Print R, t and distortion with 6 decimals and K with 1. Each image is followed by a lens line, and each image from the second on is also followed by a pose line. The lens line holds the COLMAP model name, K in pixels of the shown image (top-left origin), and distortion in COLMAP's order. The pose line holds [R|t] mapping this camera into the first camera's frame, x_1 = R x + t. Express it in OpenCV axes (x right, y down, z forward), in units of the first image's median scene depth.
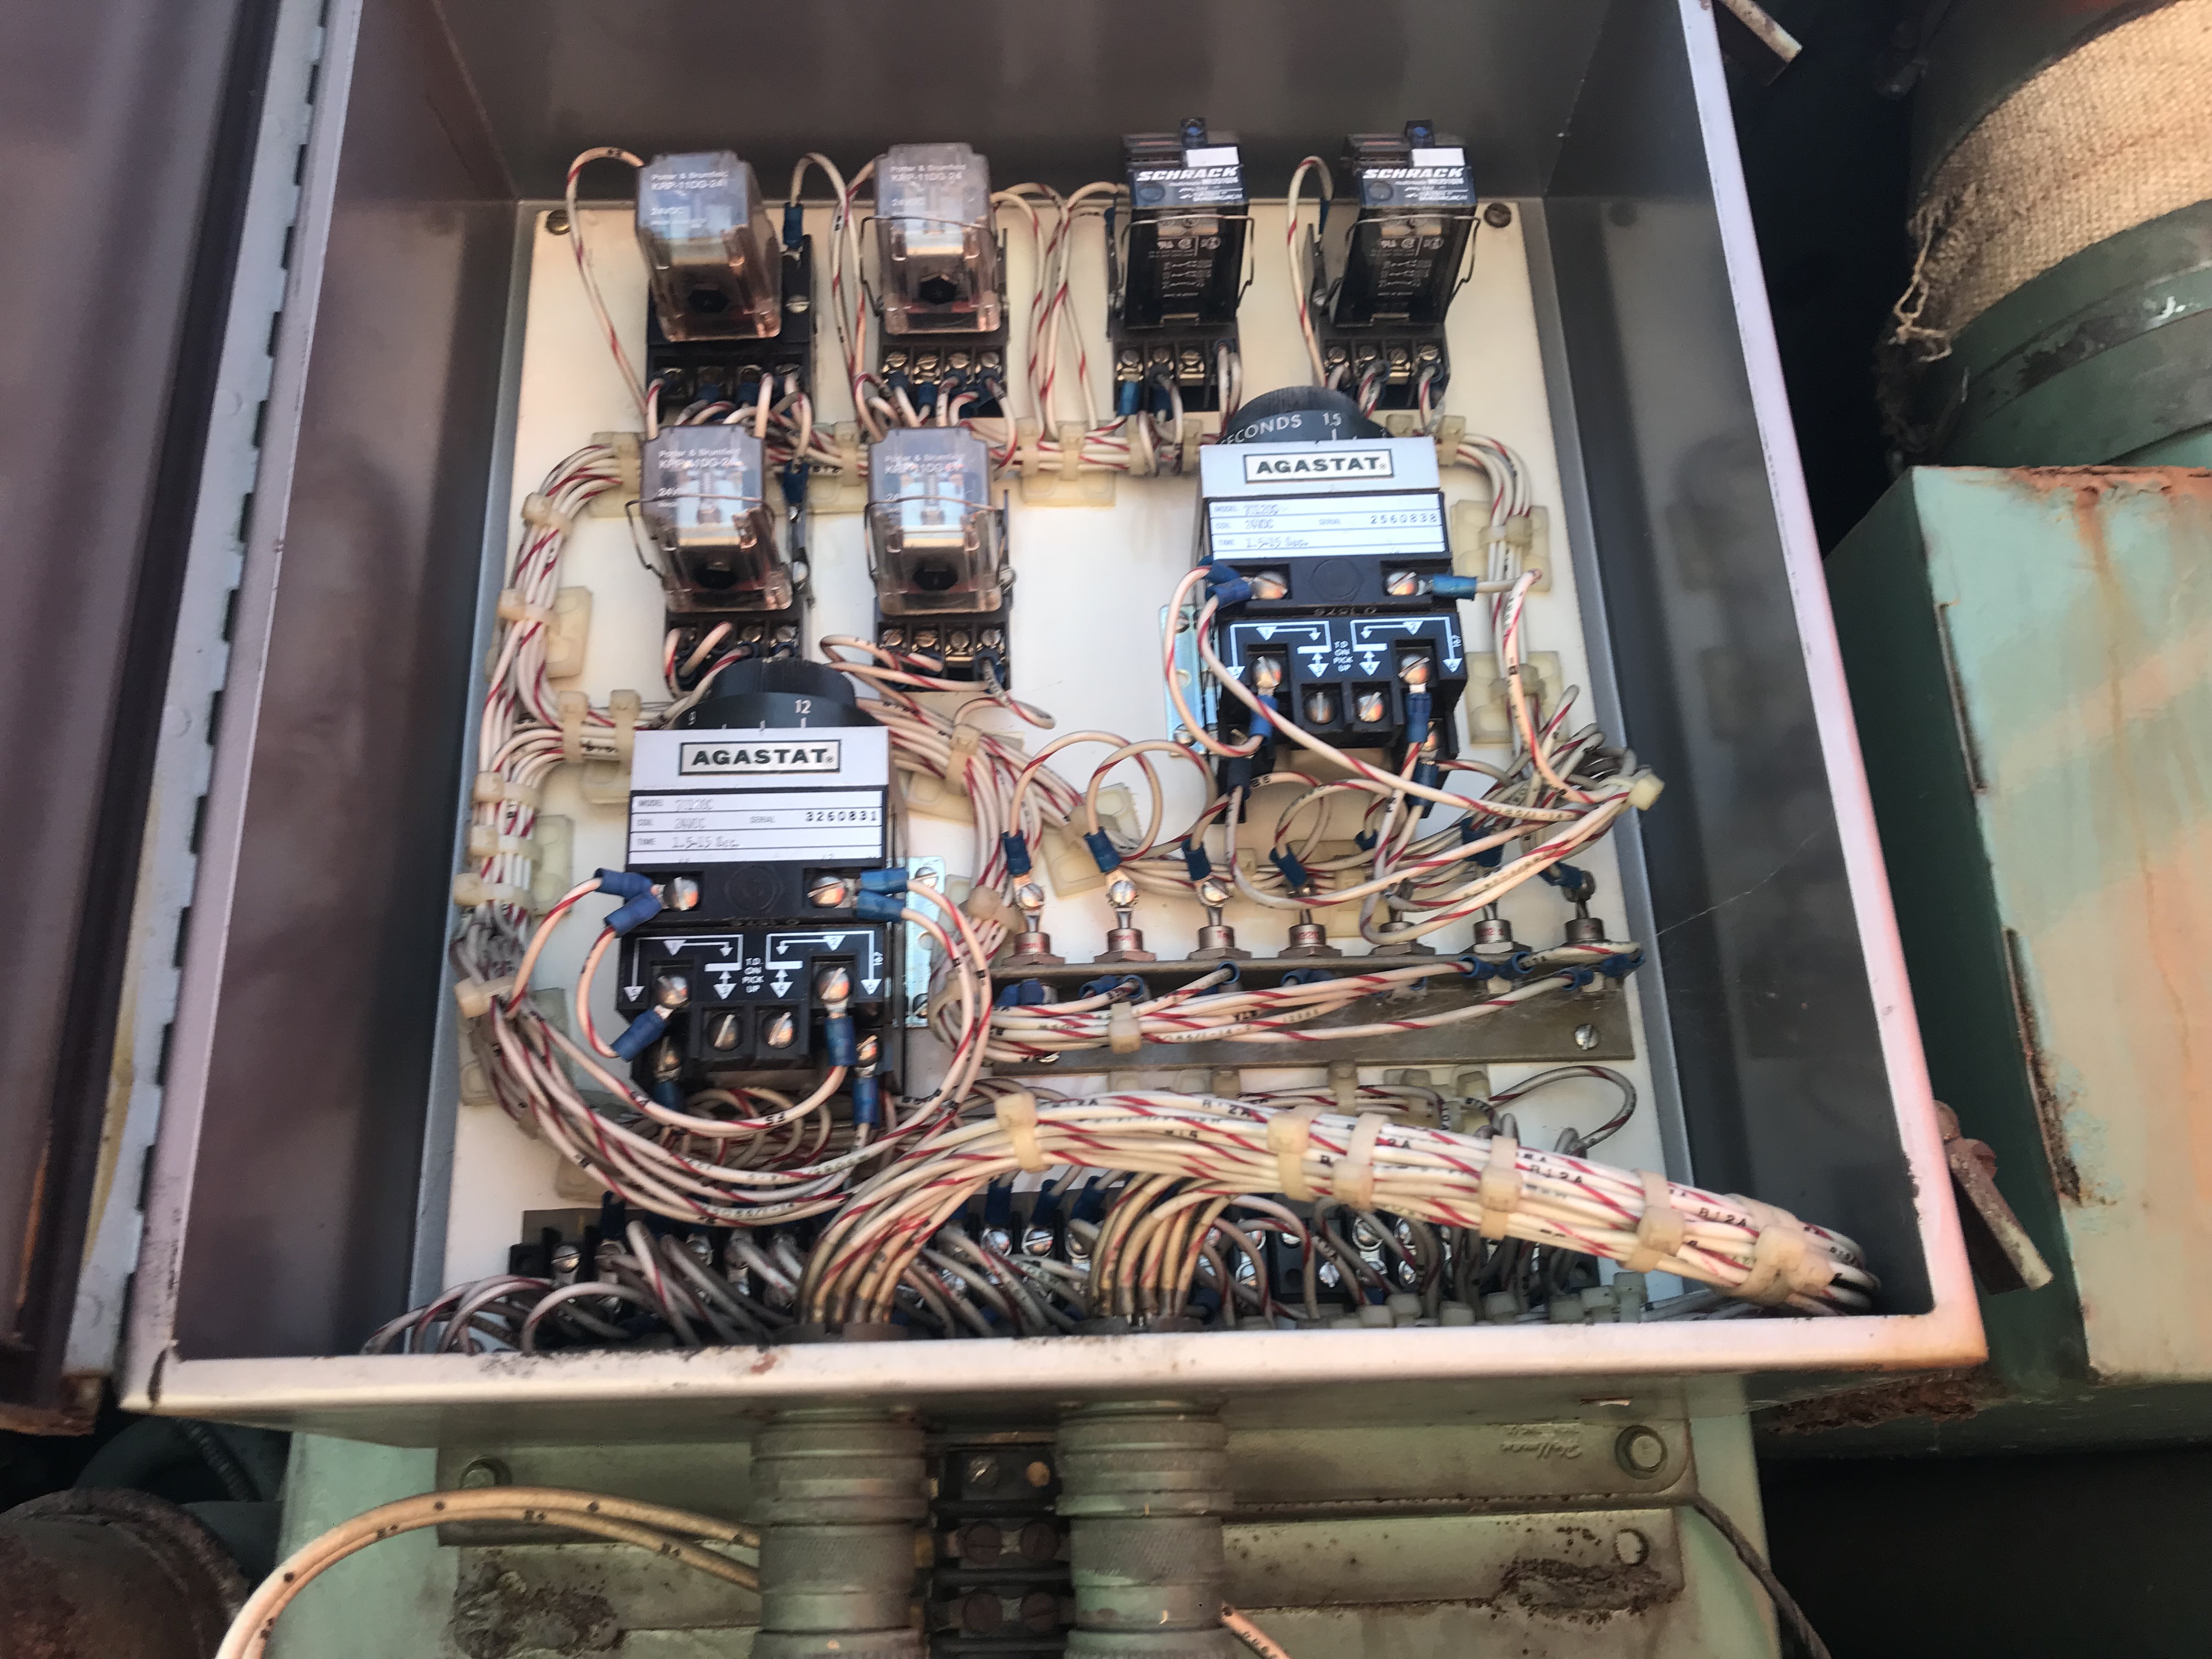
lens RADIAL K [[1816.6, 0, 1095.0], [0, 1816.6, 823.2], [0, 0, 1]] dist [0.023203, -0.011068]
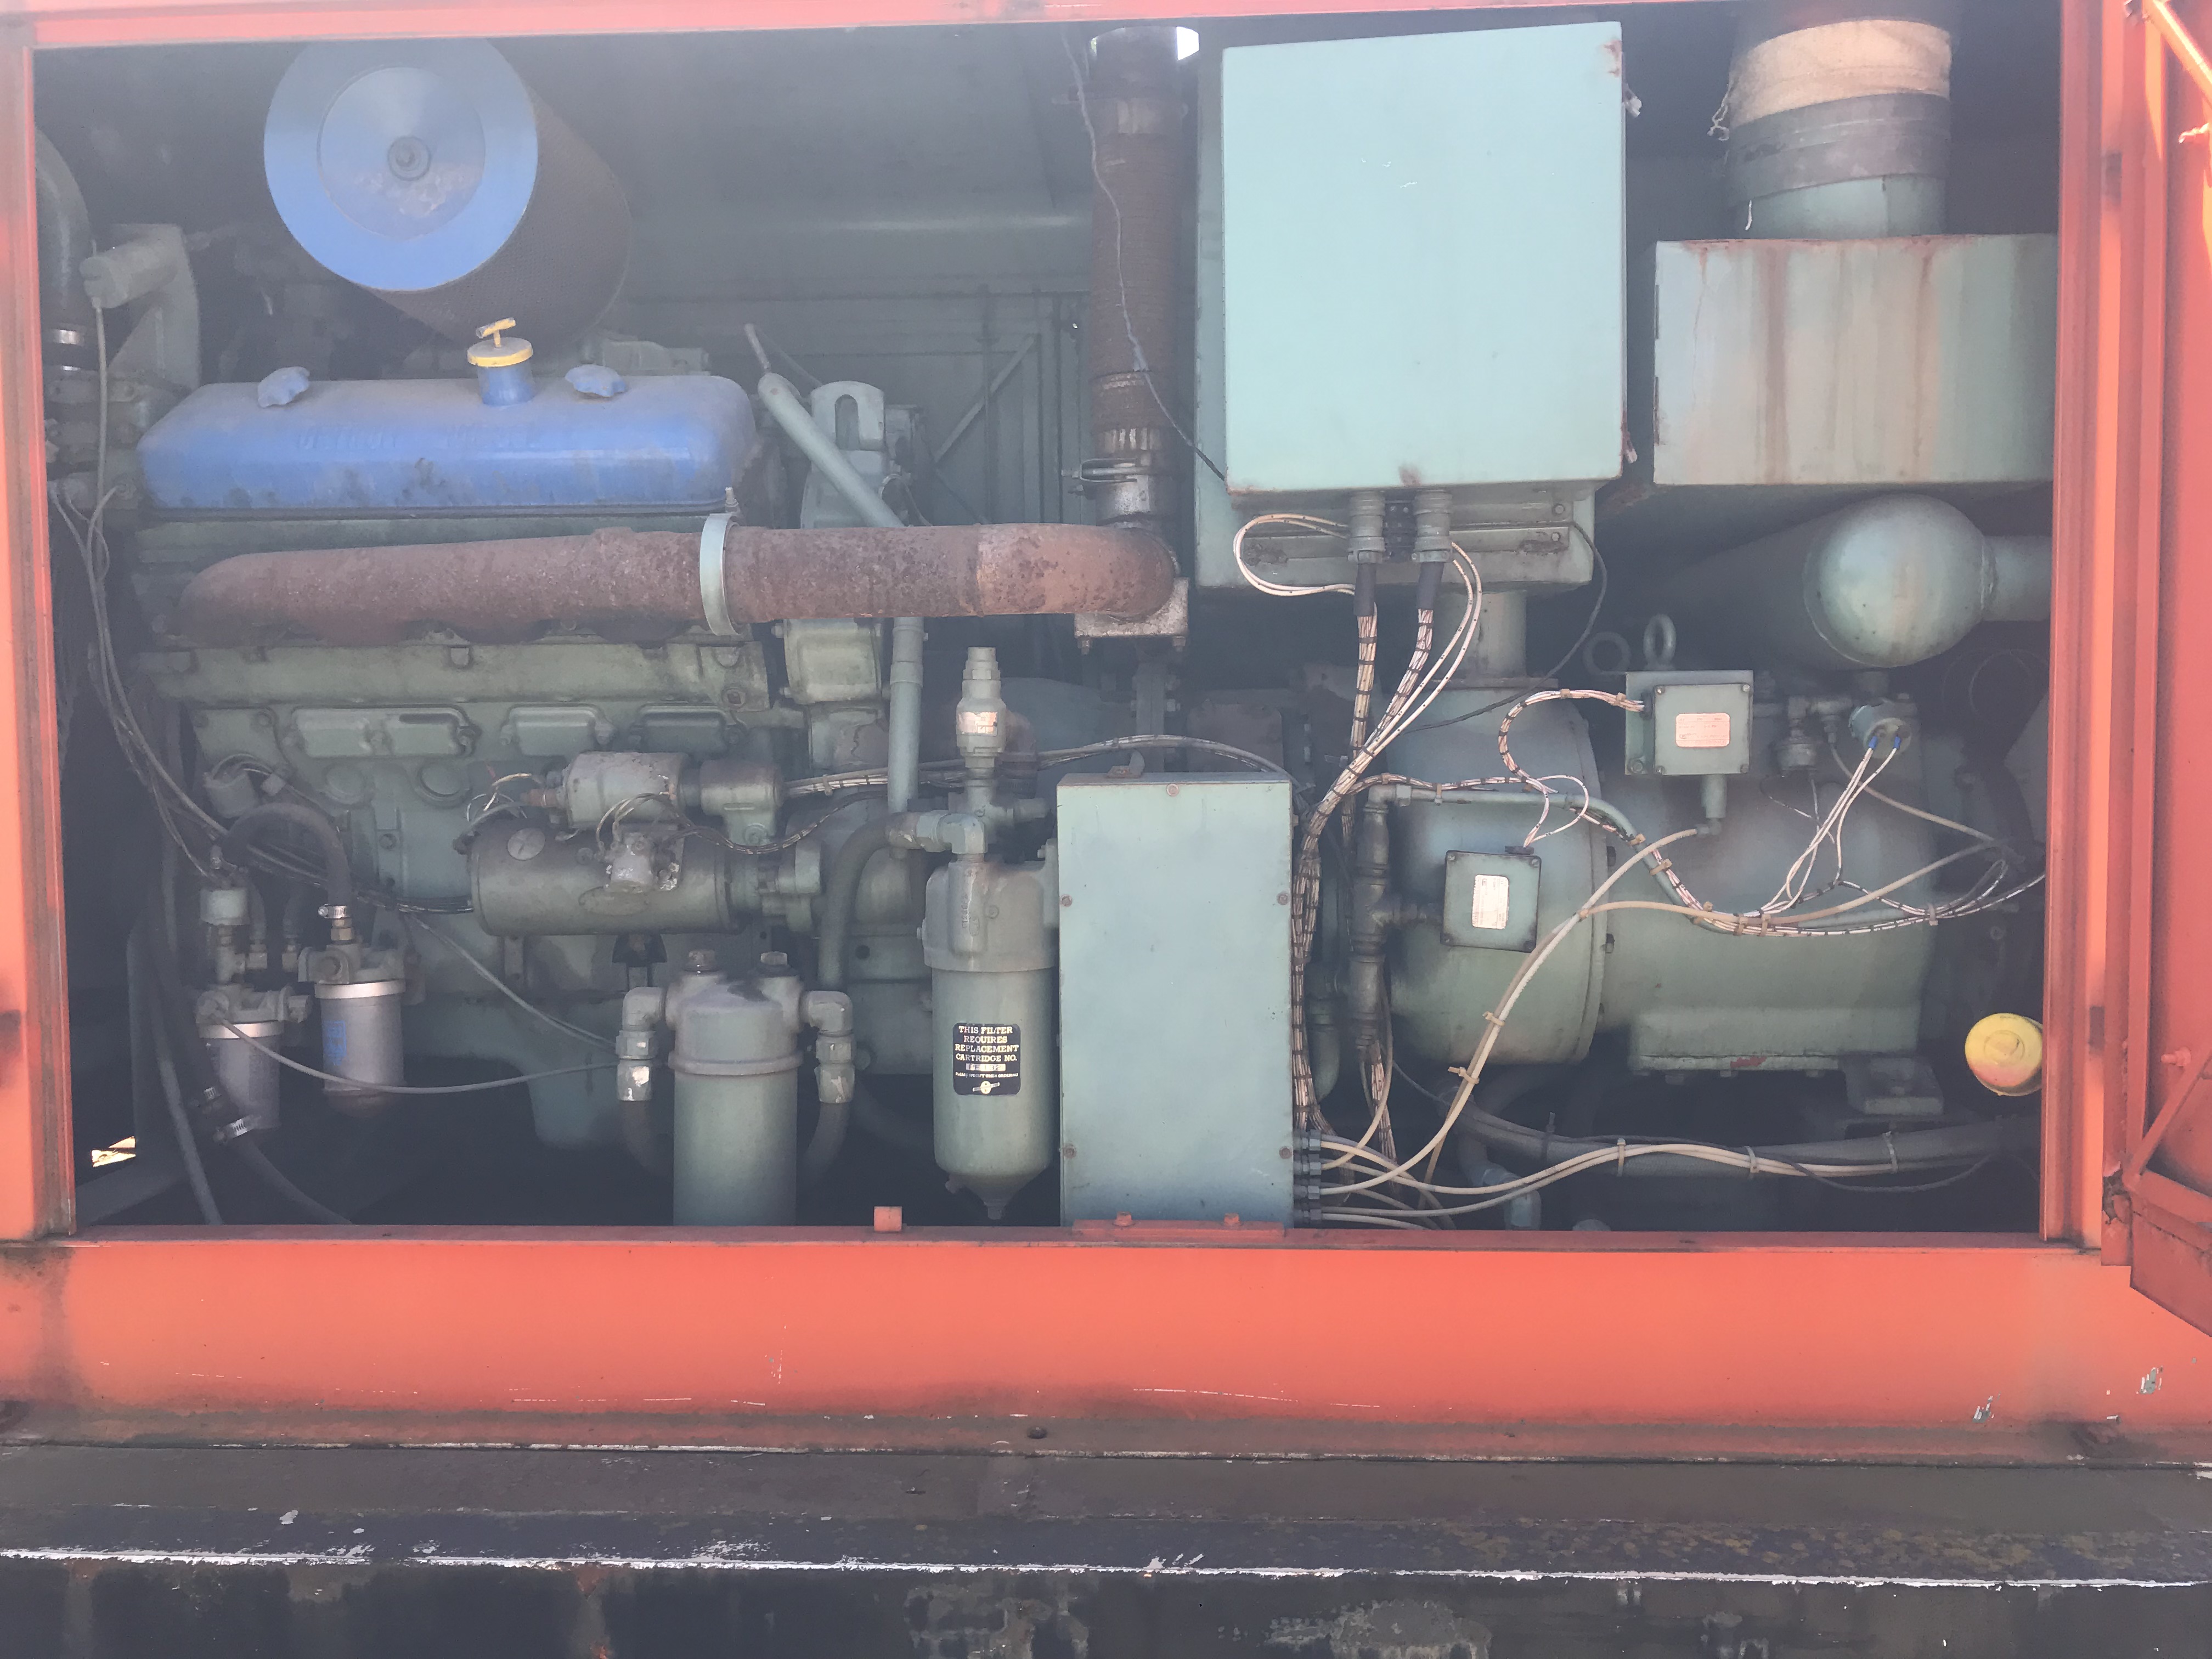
lens RADIAL K [[1816.6, 0, 1092.9], [0, 1816.6, 833.0], [0, 0, 1]] dist [0.023203, -0.011068]
pose [[0.996562, 0.014061, -0.081653, -0.346721], [0.019913, 0.915962, 0.400771, -0.574336], [0.080426, -0.401019, 0.912532, -2.776648]]
